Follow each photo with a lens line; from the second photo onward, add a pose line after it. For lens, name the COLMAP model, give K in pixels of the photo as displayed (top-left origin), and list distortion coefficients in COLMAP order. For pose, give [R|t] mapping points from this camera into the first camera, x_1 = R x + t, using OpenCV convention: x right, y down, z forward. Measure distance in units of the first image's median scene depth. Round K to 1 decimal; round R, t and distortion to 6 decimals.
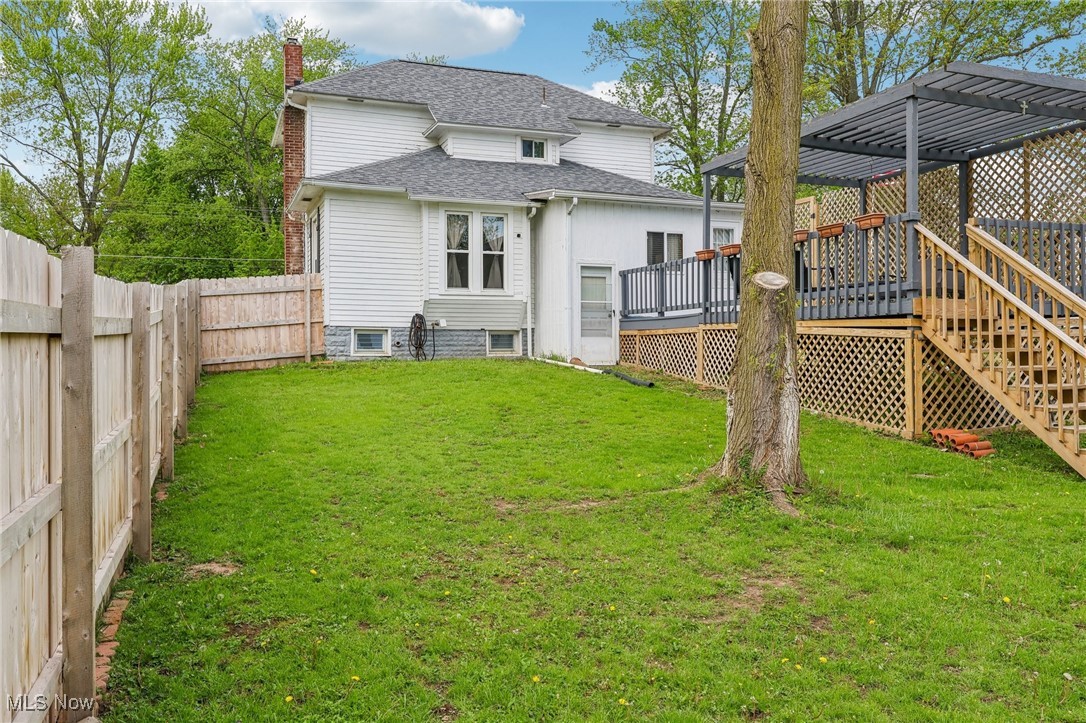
lens RADIAL K [[867.9, 0, 543.0], [0, 867.9, 361.5], [0, 0, 1]] dist [-0.009130, -0.002794]
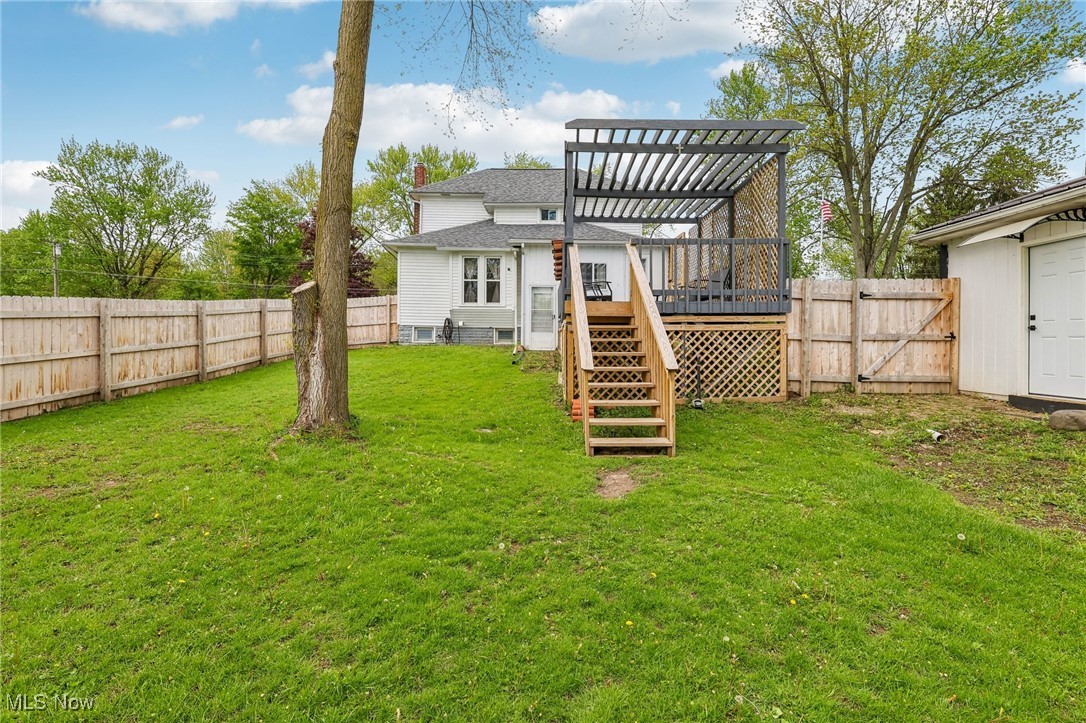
lens RADIAL K [[511.7, 0, 543.0], [0, 511.7, 361.5], [0, 0, 1]] dist [0.001038, 0.000419]
pose [[0.925066, 0.027152, -0.378835, 0.406097], [-0.018782, 0.999491, 0.025772, 0.000655], [0.379342, -0.016726, 0.925105, 0.142168]]
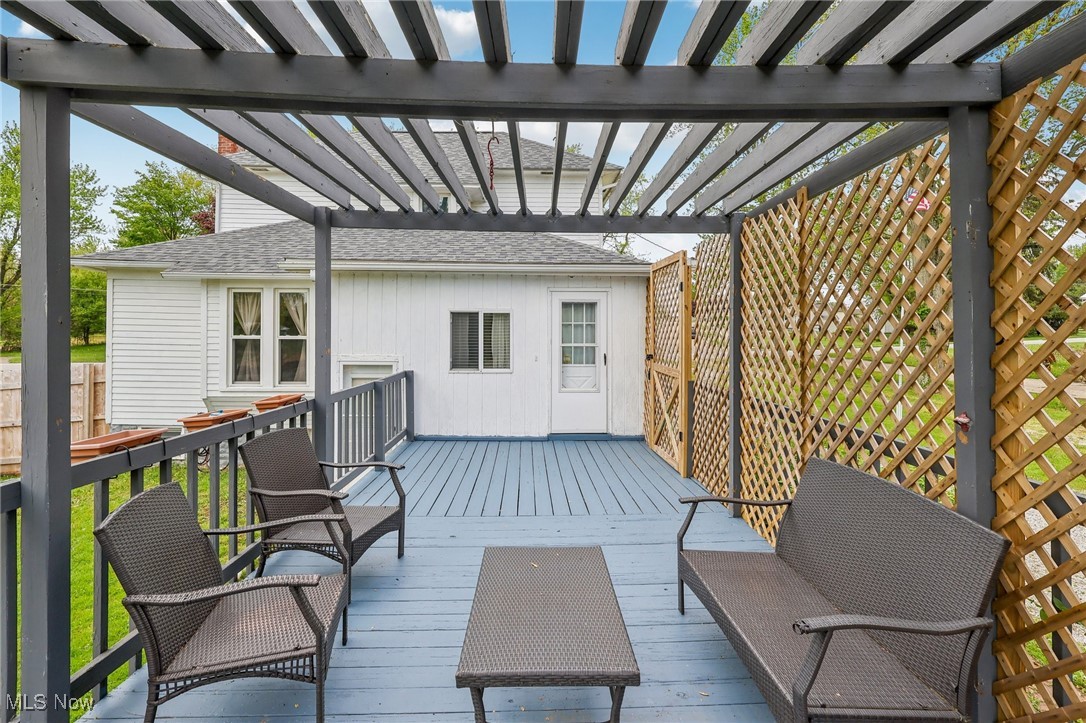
lens RADIAL K [[511.7, 0, 543.0], [0, 511.7, 361.5], [0, 0, 1]] dist [0.001038, 0.000419]
pose [[0.942541, 0.026193, -0.333062, 0.327502], [-0.013887, 0.999132, 0.039274, -0.127314], [0.333802, -0.032392, 0.942087, 0.637619]]
